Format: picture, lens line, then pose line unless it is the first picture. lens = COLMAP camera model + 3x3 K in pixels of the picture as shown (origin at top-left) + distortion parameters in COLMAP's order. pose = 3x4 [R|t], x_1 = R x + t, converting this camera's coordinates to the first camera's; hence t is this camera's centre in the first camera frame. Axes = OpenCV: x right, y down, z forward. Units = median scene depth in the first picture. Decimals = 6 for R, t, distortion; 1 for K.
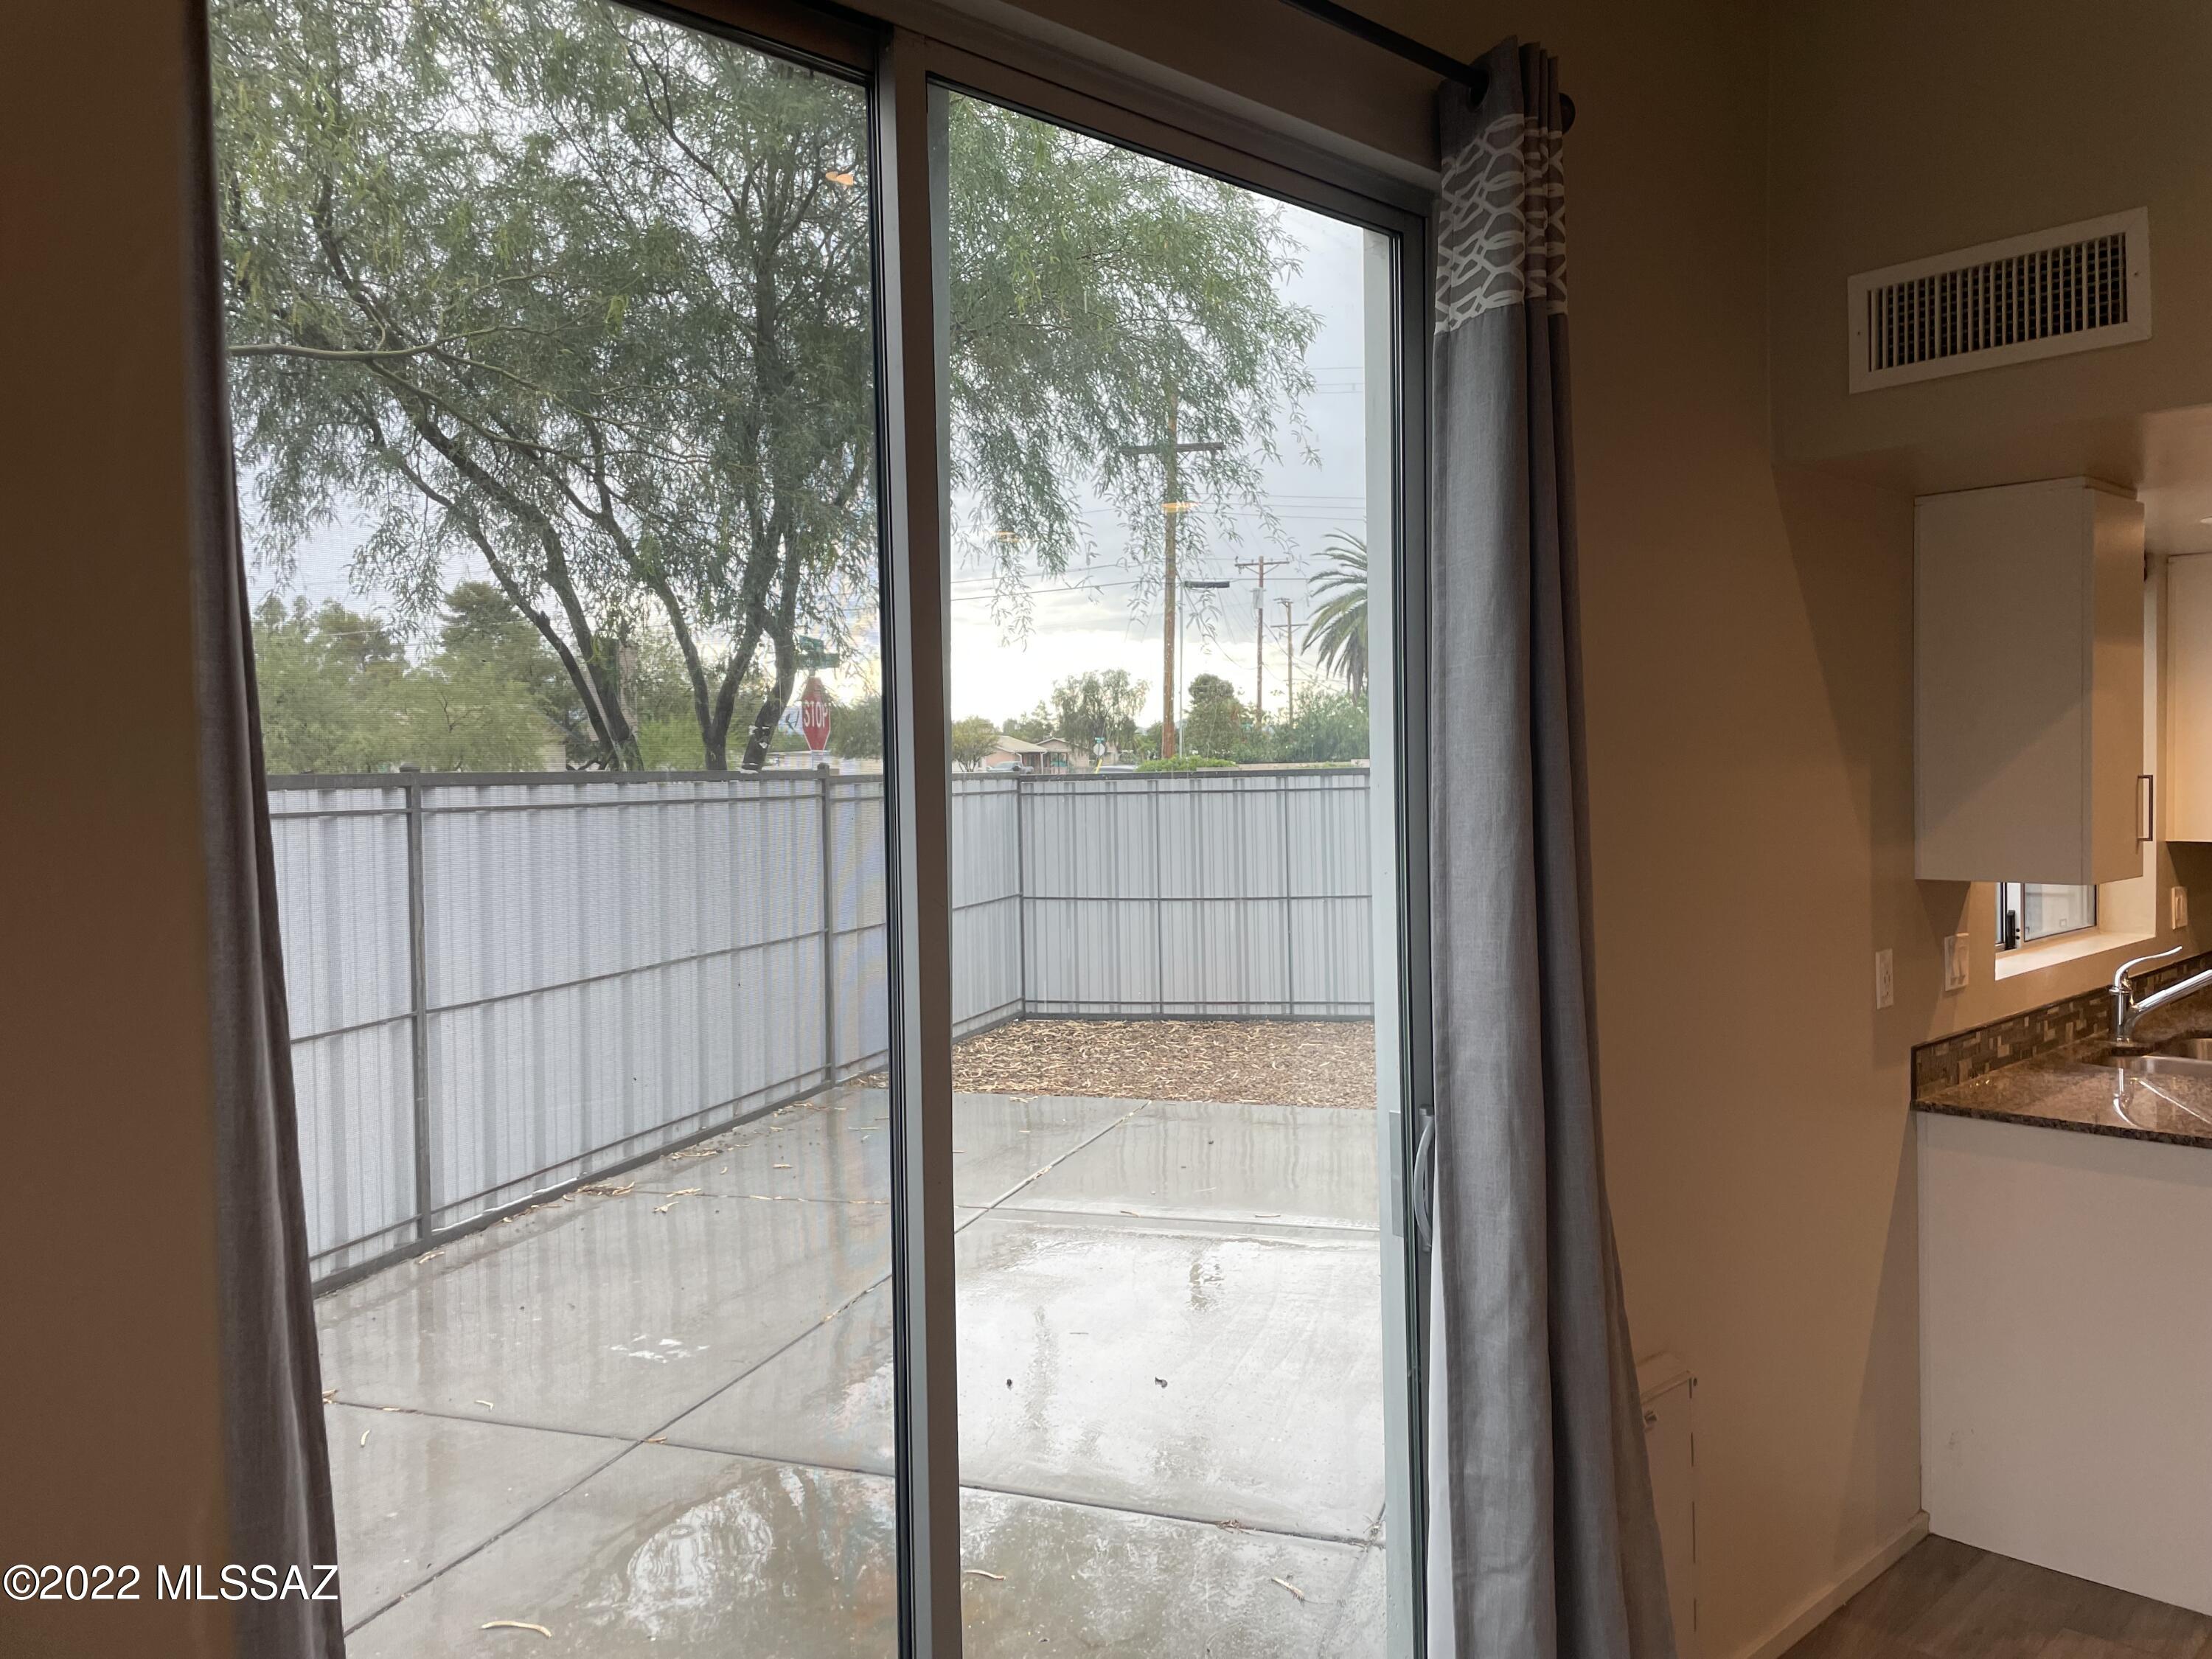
lens RADIAL K [[1673.5, 0, 1115.4], [0, 1673.5, 821.1], [0, 0, 1]] dist [0.087723, -0.128880]
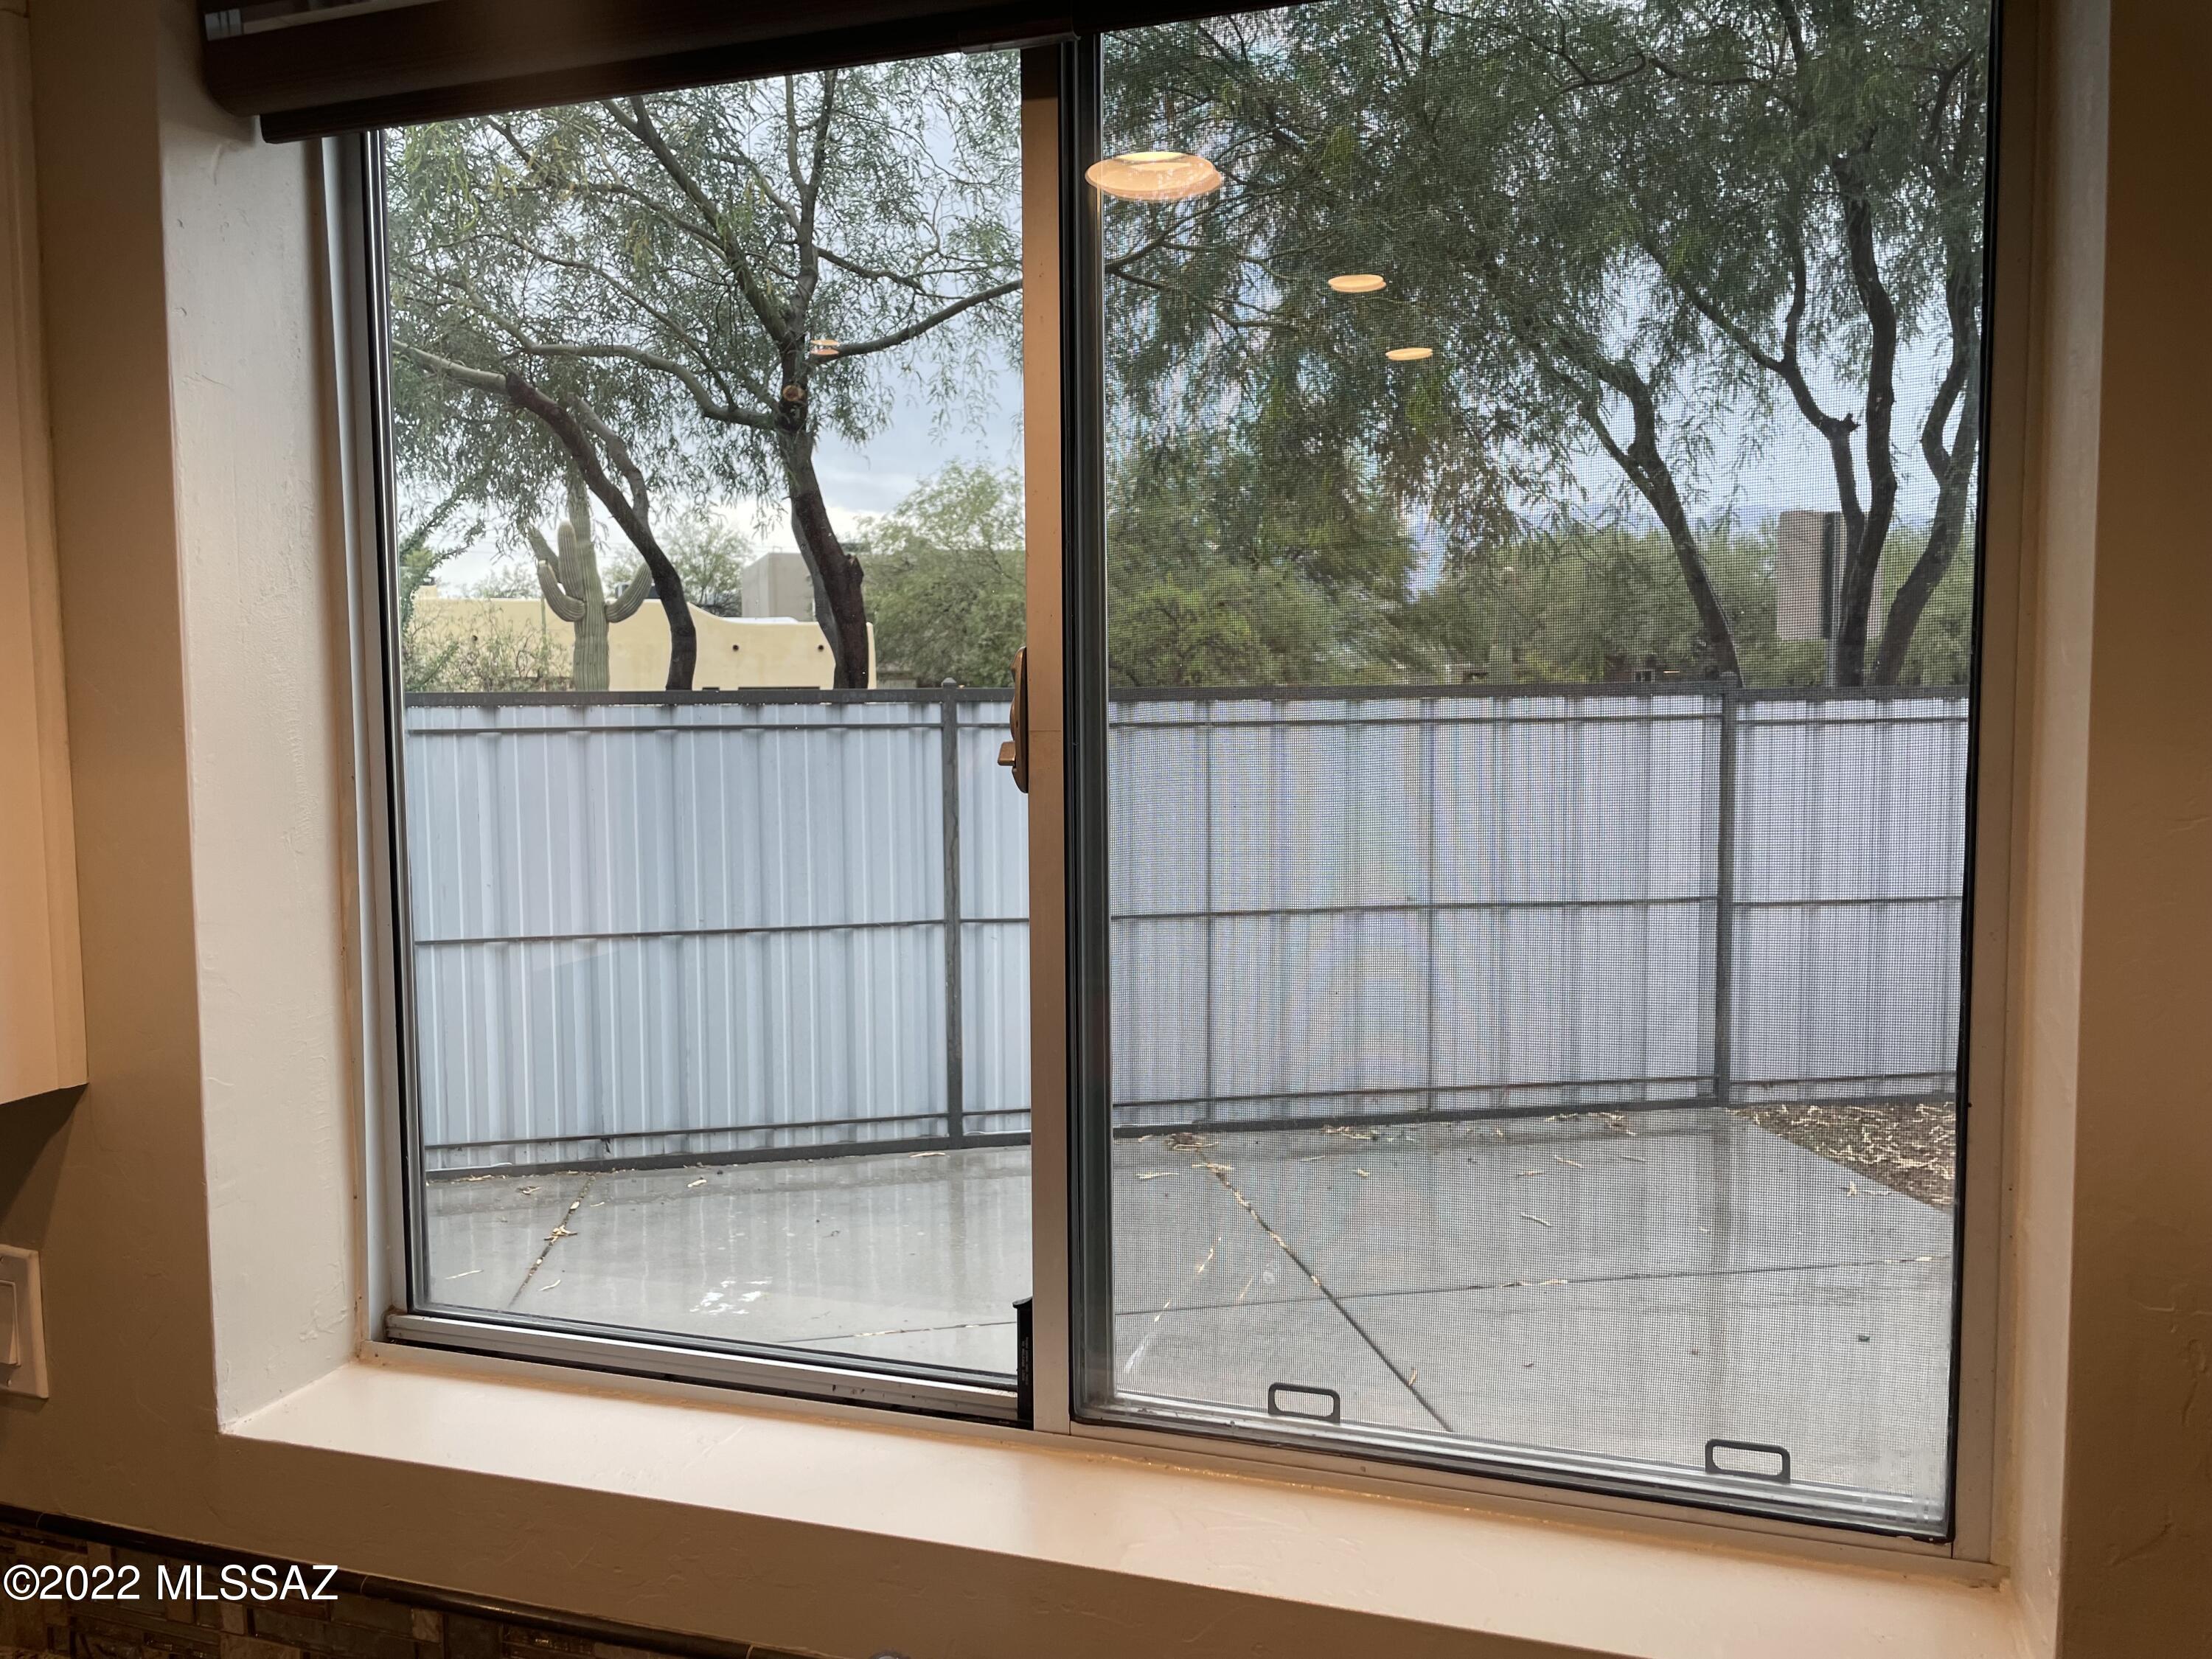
lens RADIAL K [[1673.5, 0, 1115.4], [0, 1673.5, 821.1], [0, 0, 1]] dist [0.087723, -0.128880]
pose [[0.463550, 0.082148, -0.882254, 0.521442], [-0.024714, 0.996504, 0.079801, -0.031004], [0.885726, -0.015188, 0.463960, 0.600012]]
